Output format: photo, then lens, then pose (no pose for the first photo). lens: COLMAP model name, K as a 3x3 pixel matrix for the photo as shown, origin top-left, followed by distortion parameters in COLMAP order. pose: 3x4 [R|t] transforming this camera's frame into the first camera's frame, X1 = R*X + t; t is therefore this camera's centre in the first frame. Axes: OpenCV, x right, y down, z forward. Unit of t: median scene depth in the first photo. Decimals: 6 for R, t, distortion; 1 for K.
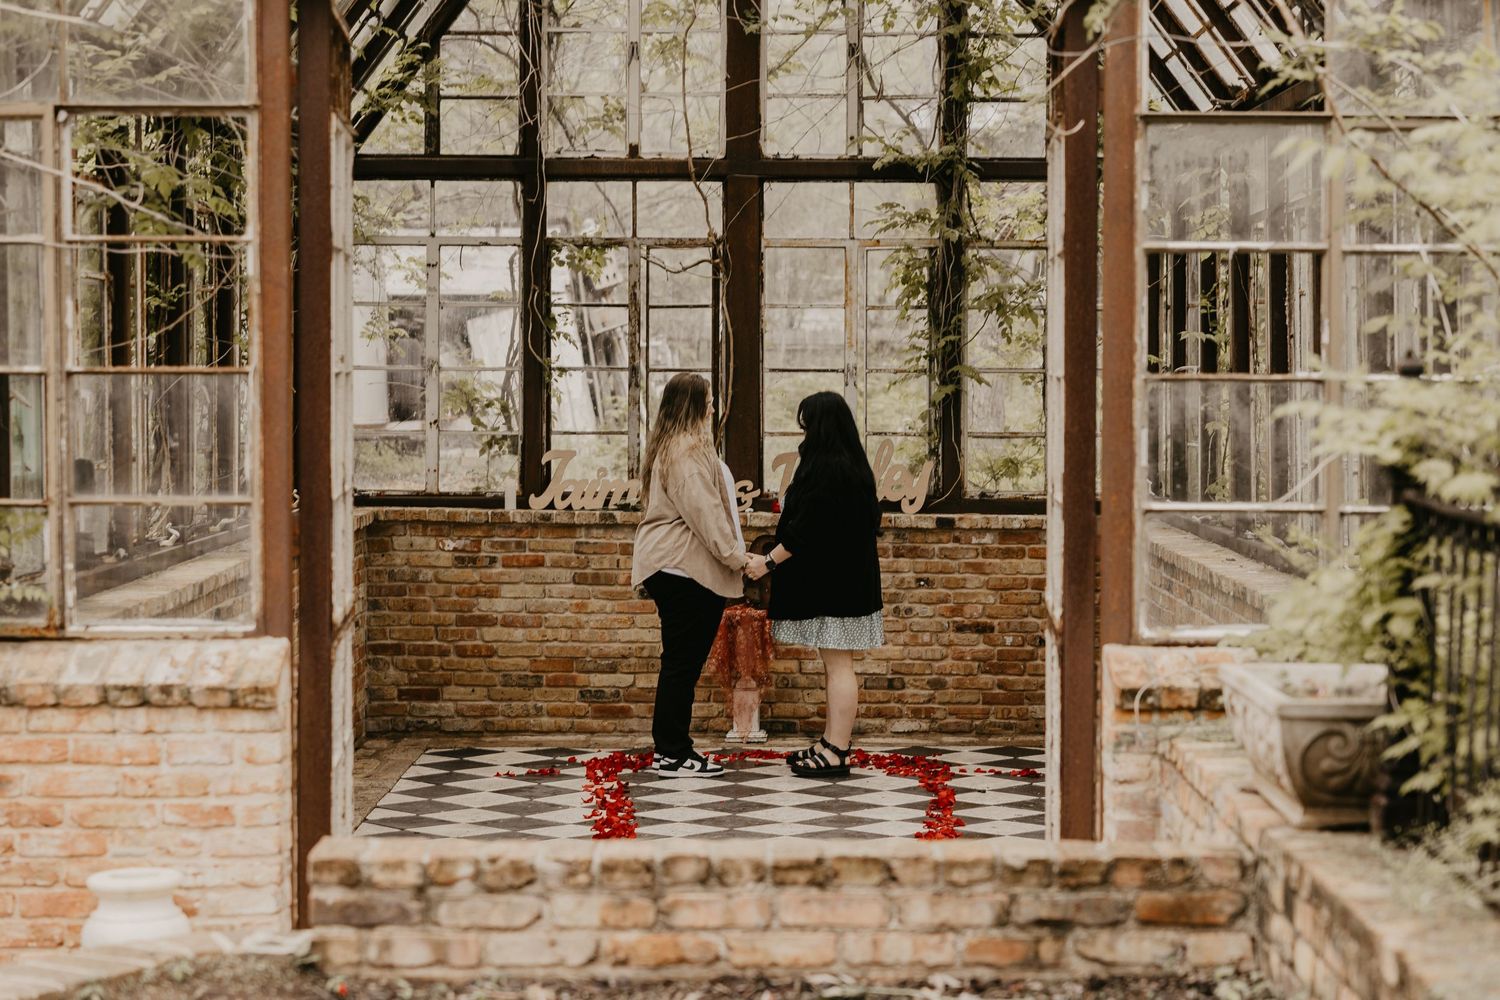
lens RADIAL K [[3216.3, 0, 750.0], [0, 3216.3, 500.0], [0, 0, 1]] dist [0.012434, 0.111829]
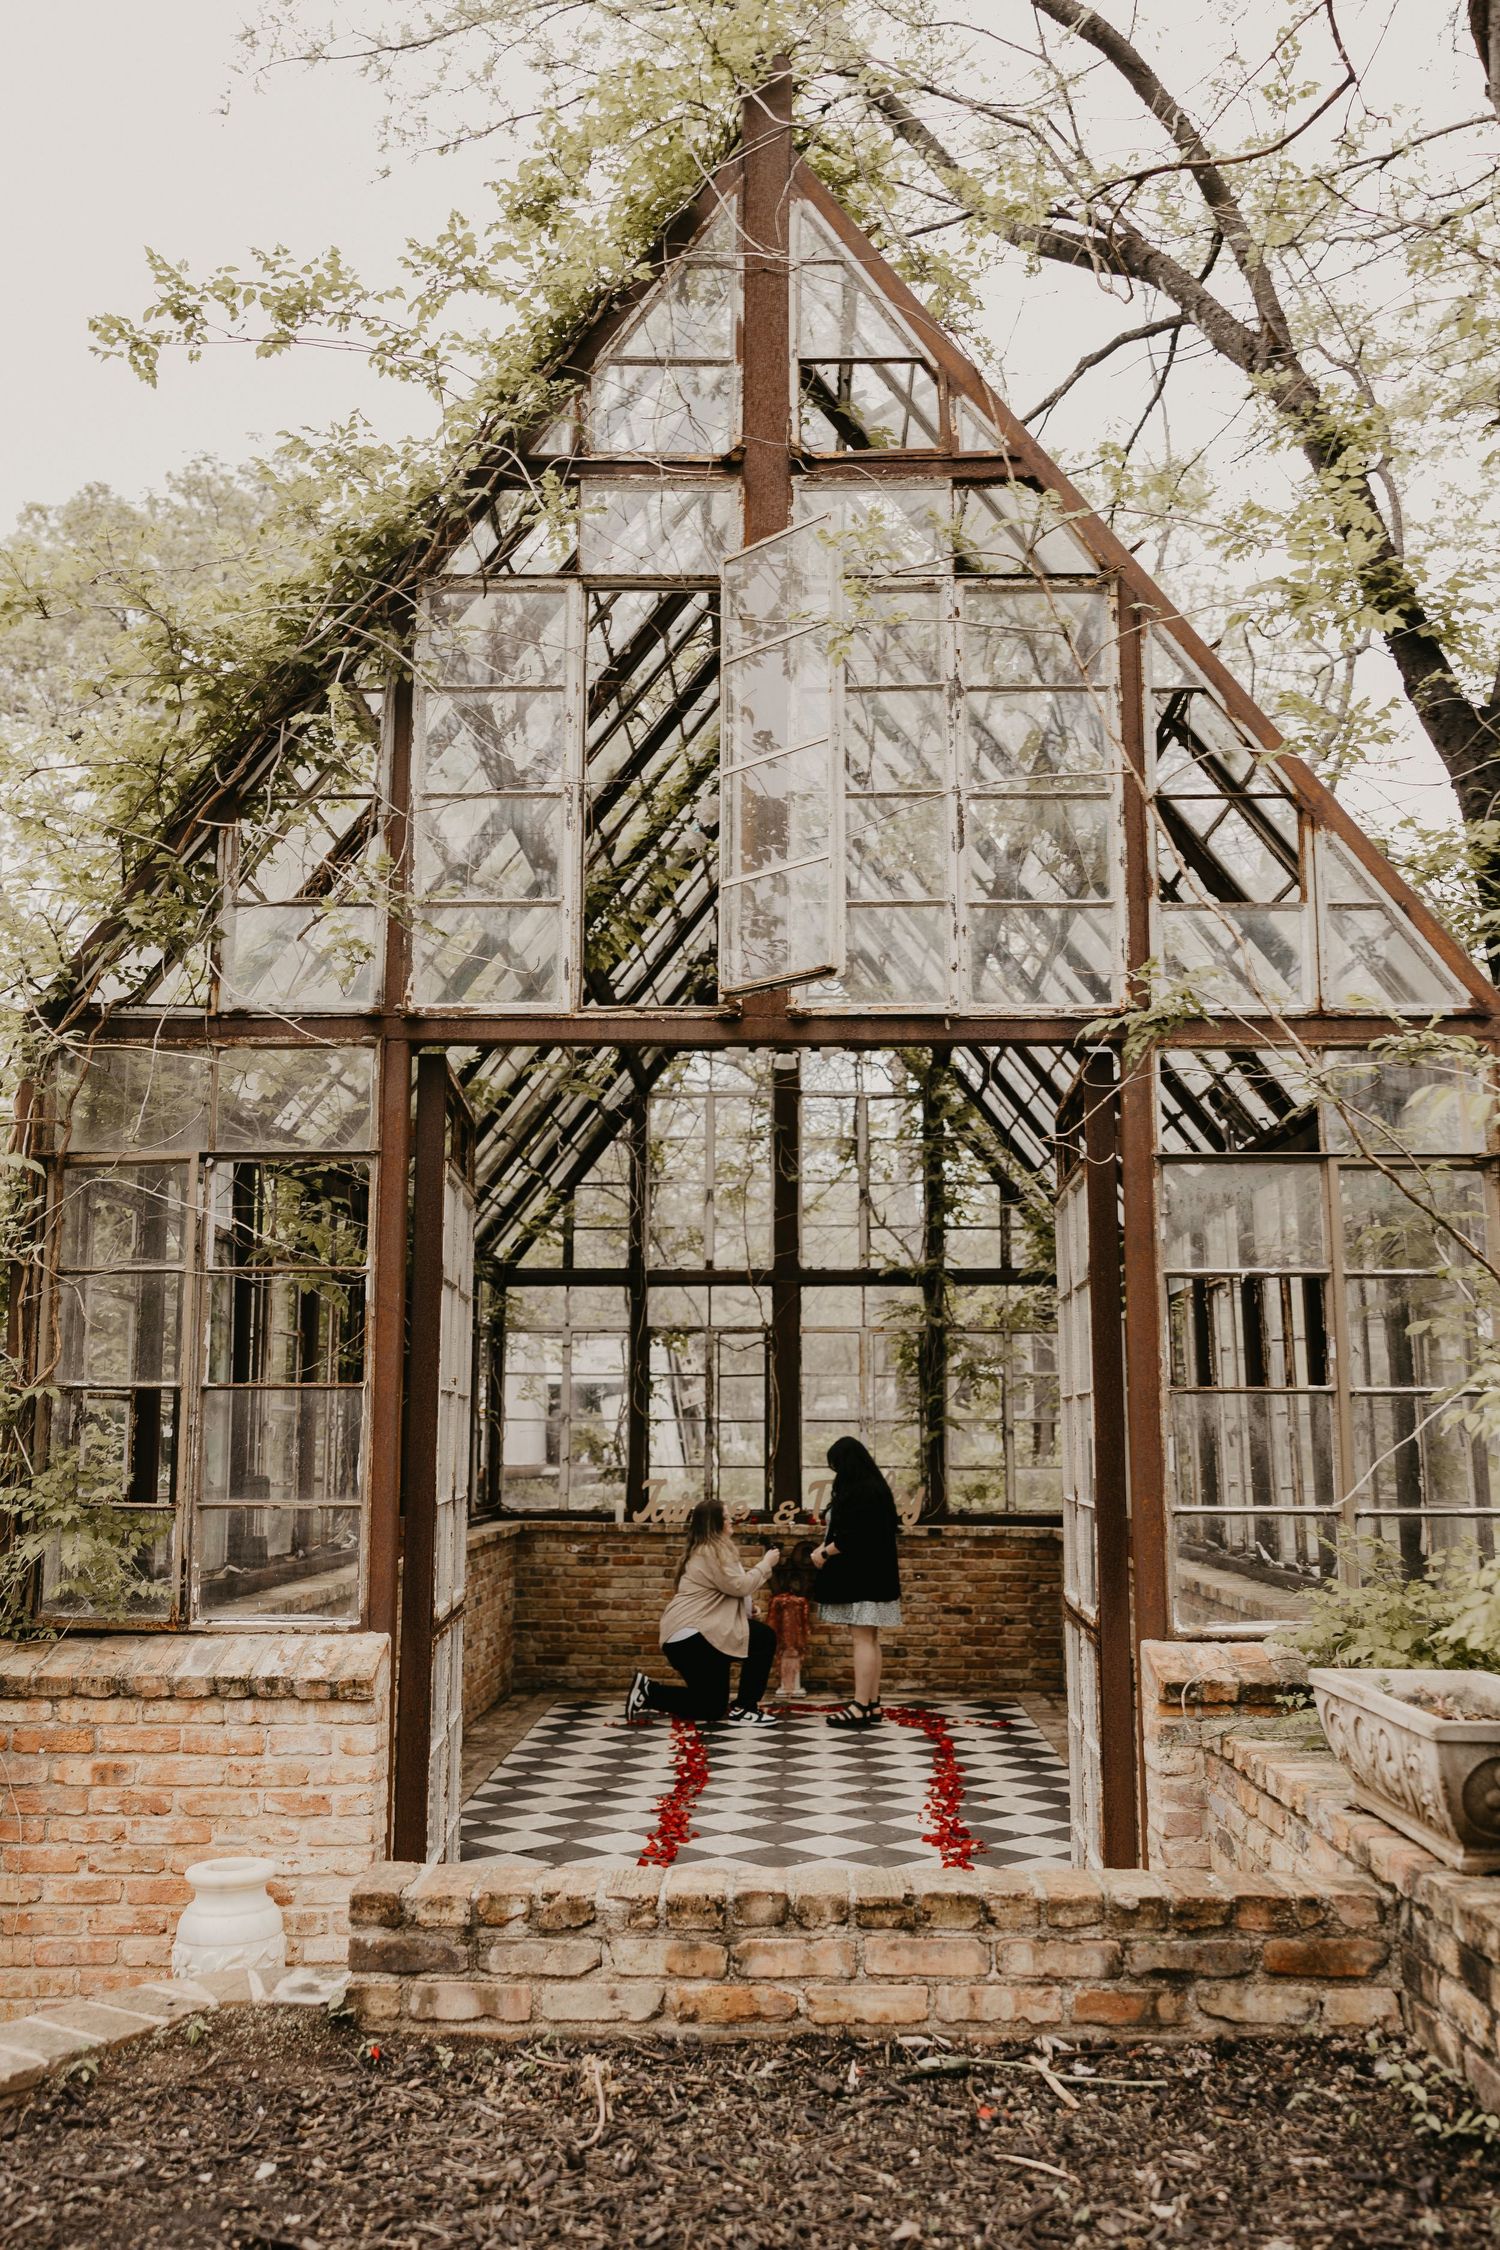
lens RADIAL K [[1945.9, 0, 750.0], [0, 1945.9, 1125.0], [0, 0, 1]] dist [-0.010736, 0.010918]
pose [[0.999876, -0.003641, -0.015333, -0.004910], [0.000502, 0.979809, -0.199933, 0.002826], [0.015751, 0.199901, 0.979690, 0.148902]]
